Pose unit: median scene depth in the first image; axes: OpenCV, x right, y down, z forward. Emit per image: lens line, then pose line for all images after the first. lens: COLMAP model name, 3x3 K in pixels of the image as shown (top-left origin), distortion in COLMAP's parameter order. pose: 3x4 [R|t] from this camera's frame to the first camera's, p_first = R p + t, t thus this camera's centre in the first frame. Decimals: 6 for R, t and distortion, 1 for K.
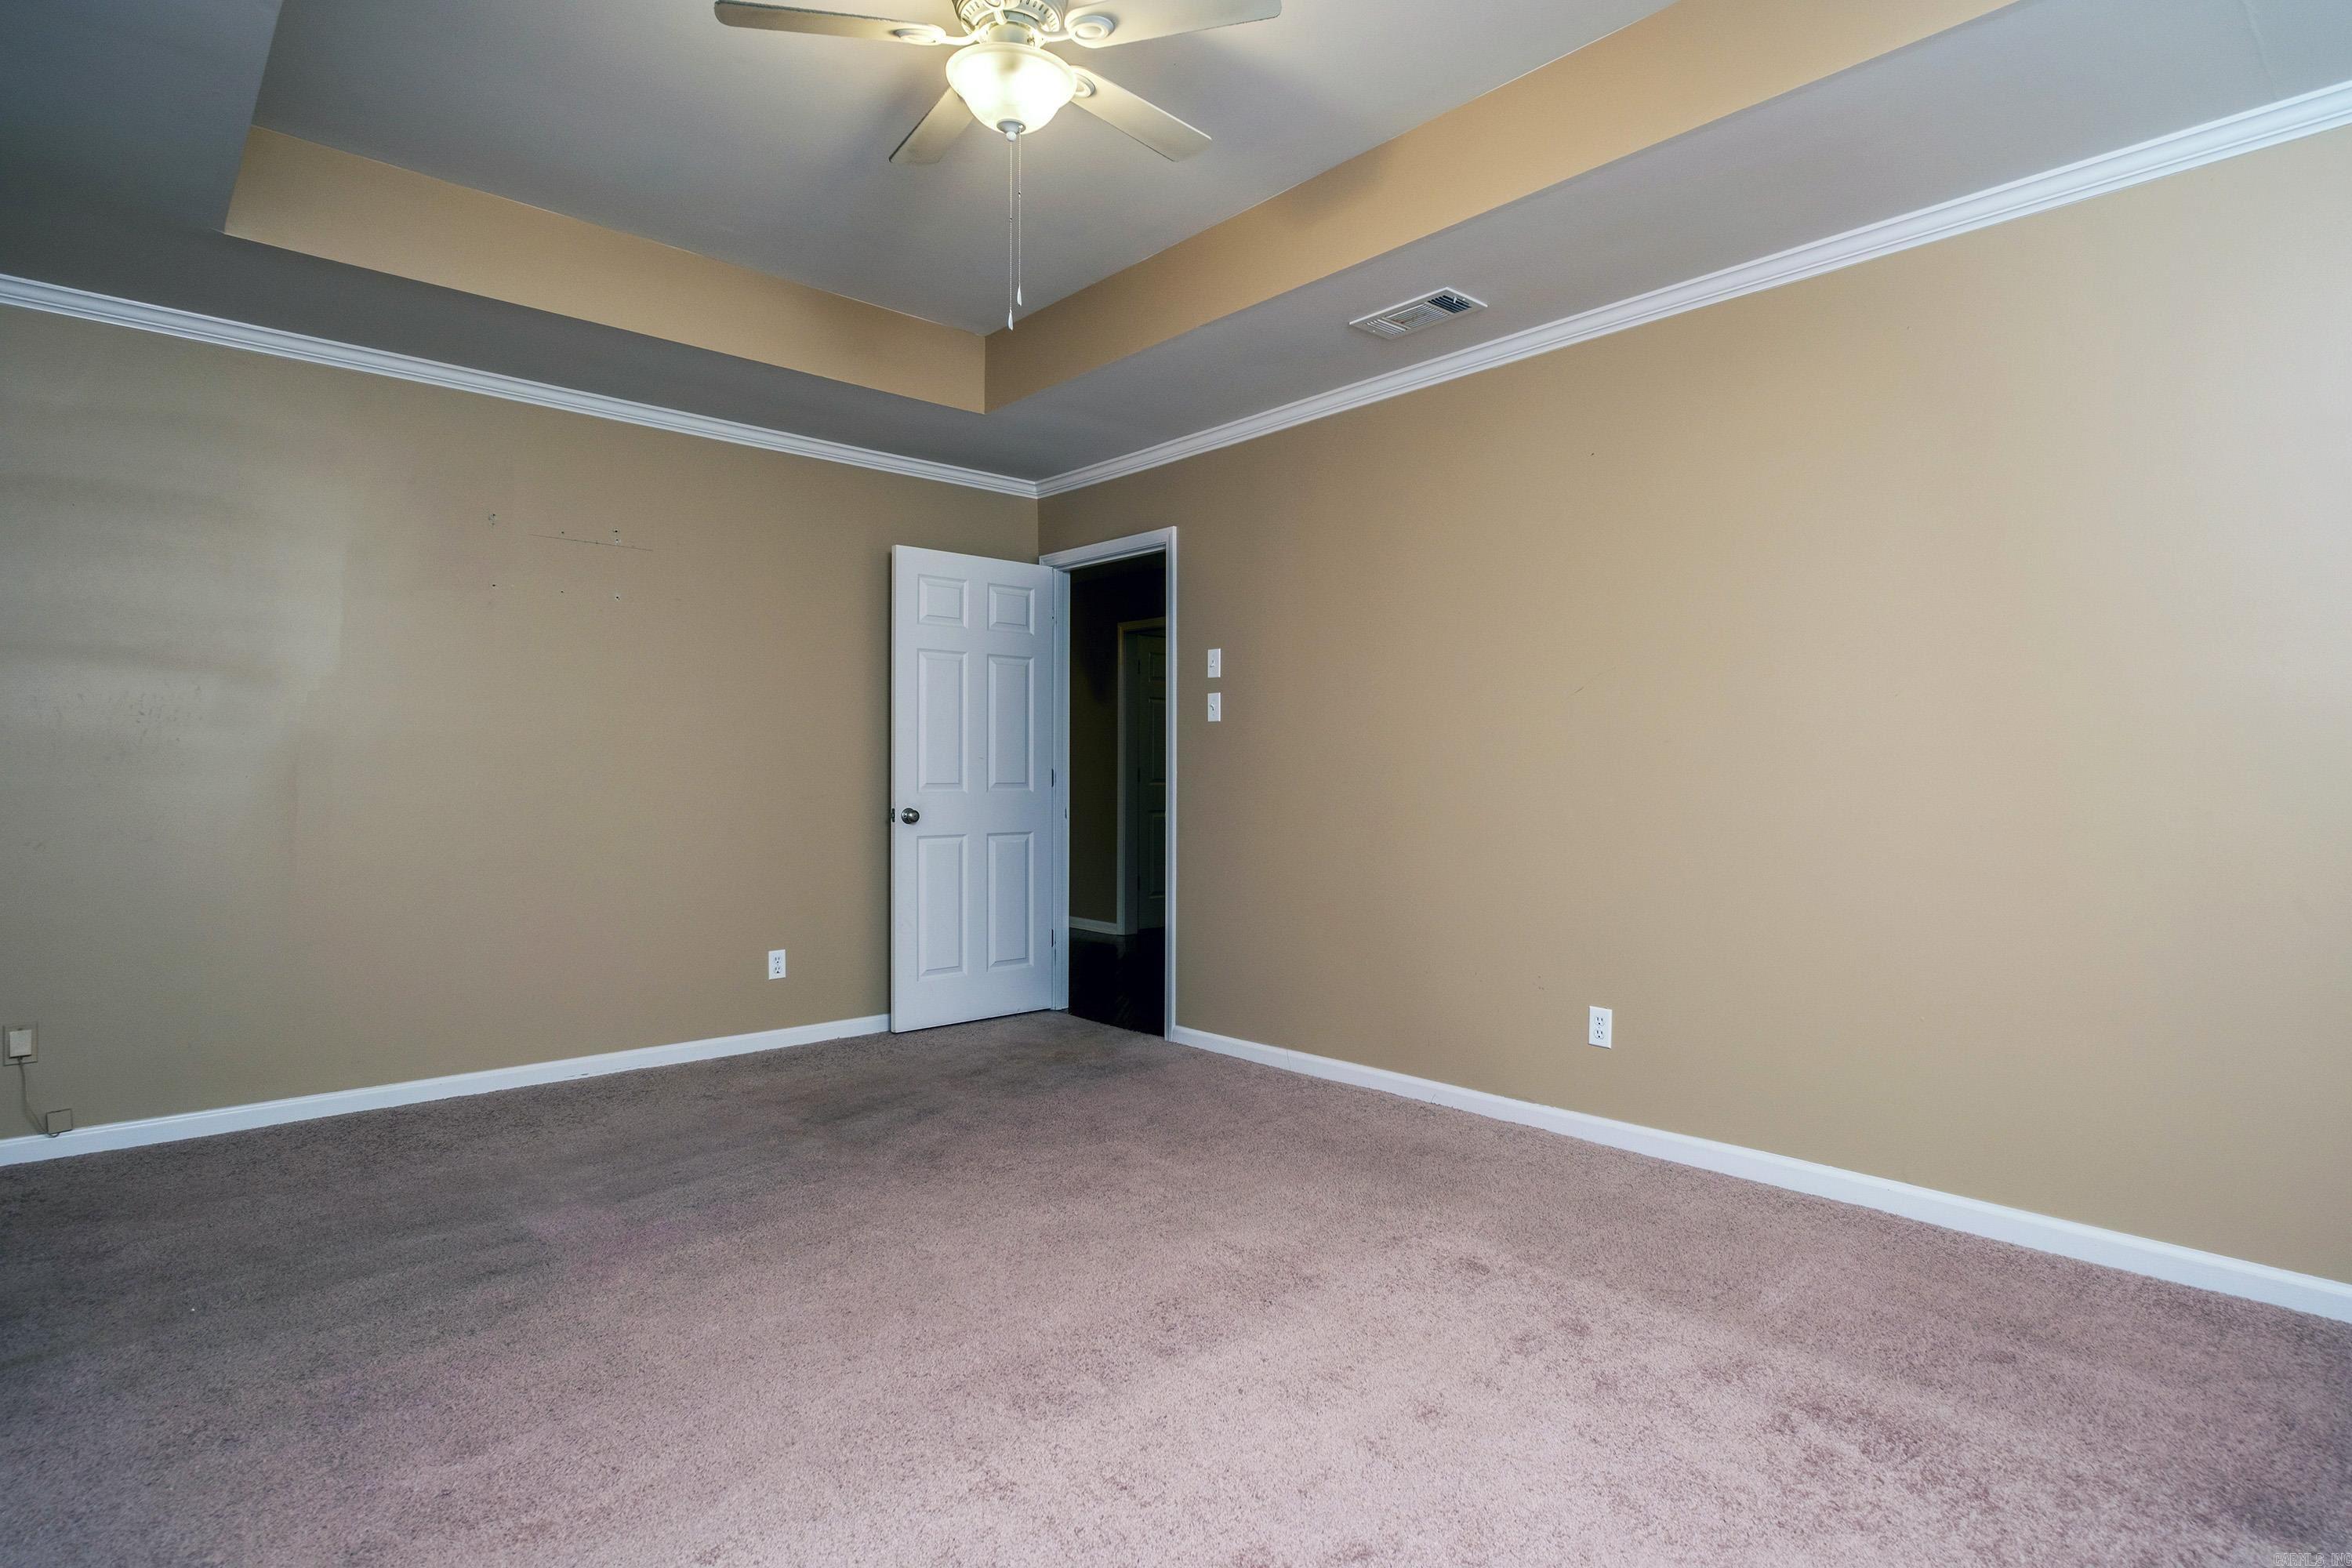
lens RADIAL K [[1200.9, 0, 1181.7], [0, 1200.9, 770.6], [0, 0, 1]] dist [-0.005147, -0.001915]
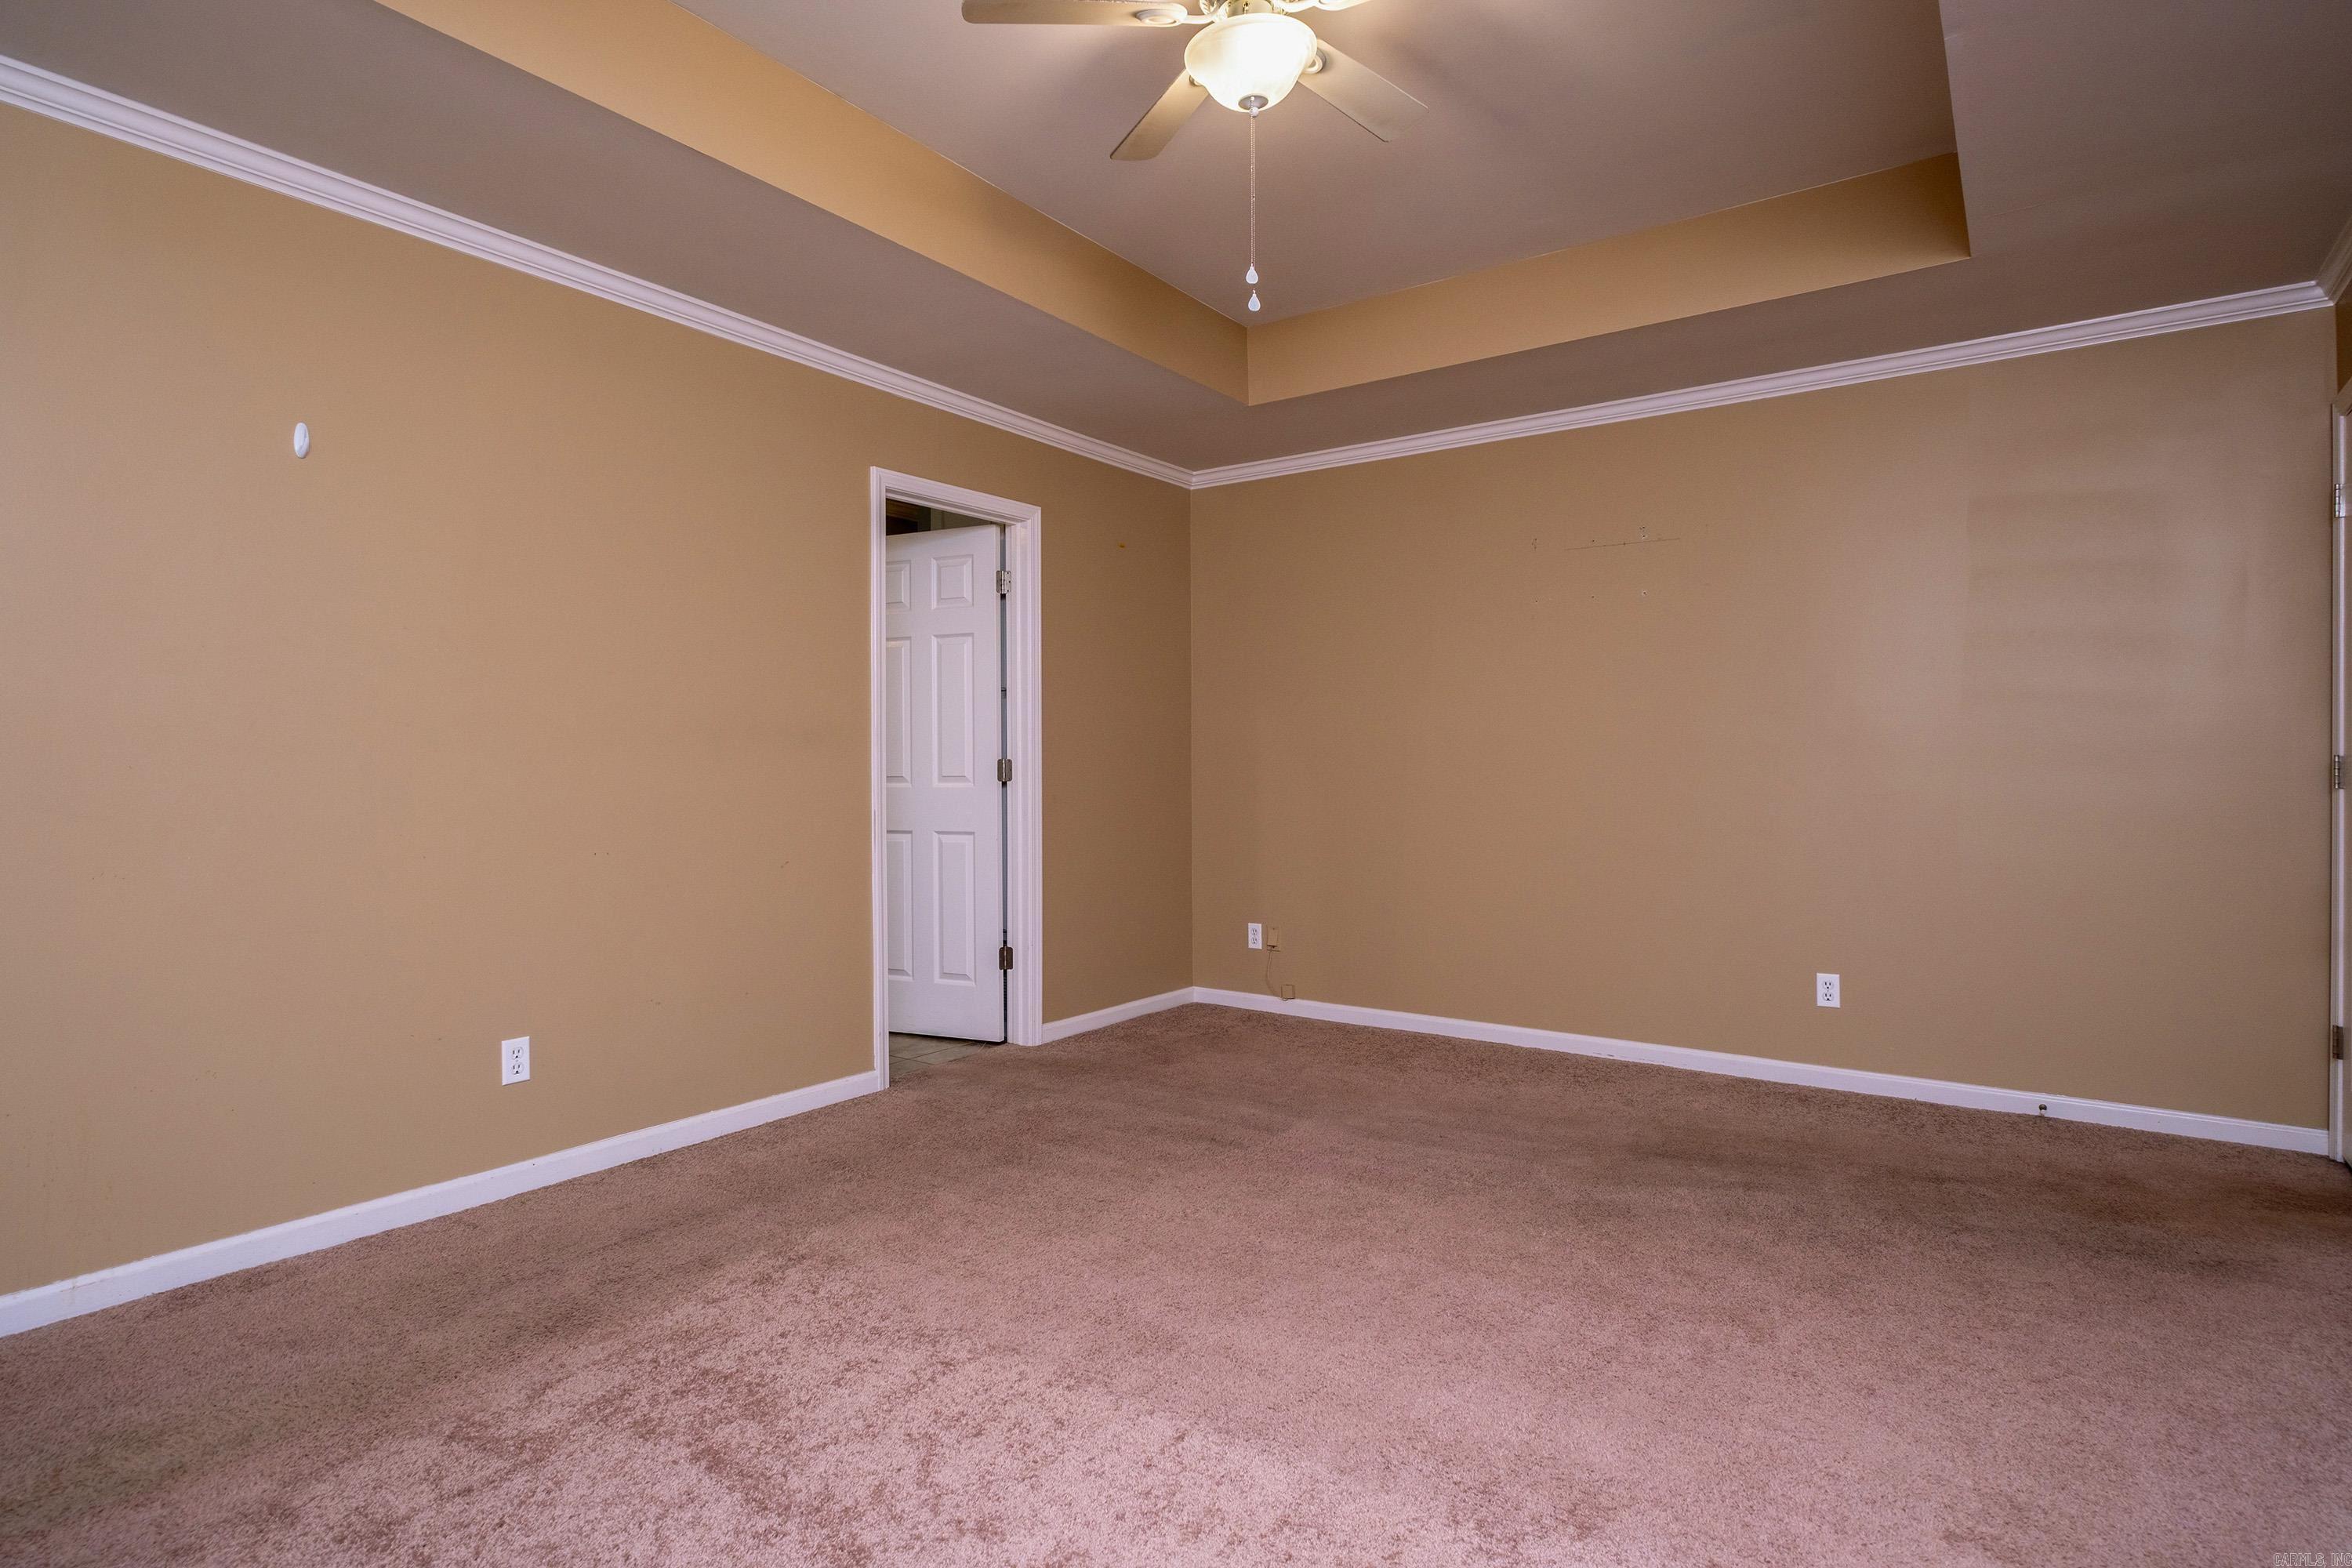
lens RADIAL K [[1200.9, 0, 1171.0], [0, 1200.9, 781.2], [0, 0, 1]] dist [-0.005147, -0.001915]
pose [[0.205376, 0.005071, -0.978670, 0.582281], [0.008230, 0.999942, 0.006909, 0.004555], [0.978649, -0.009474, 0.205322, 0.536230]]
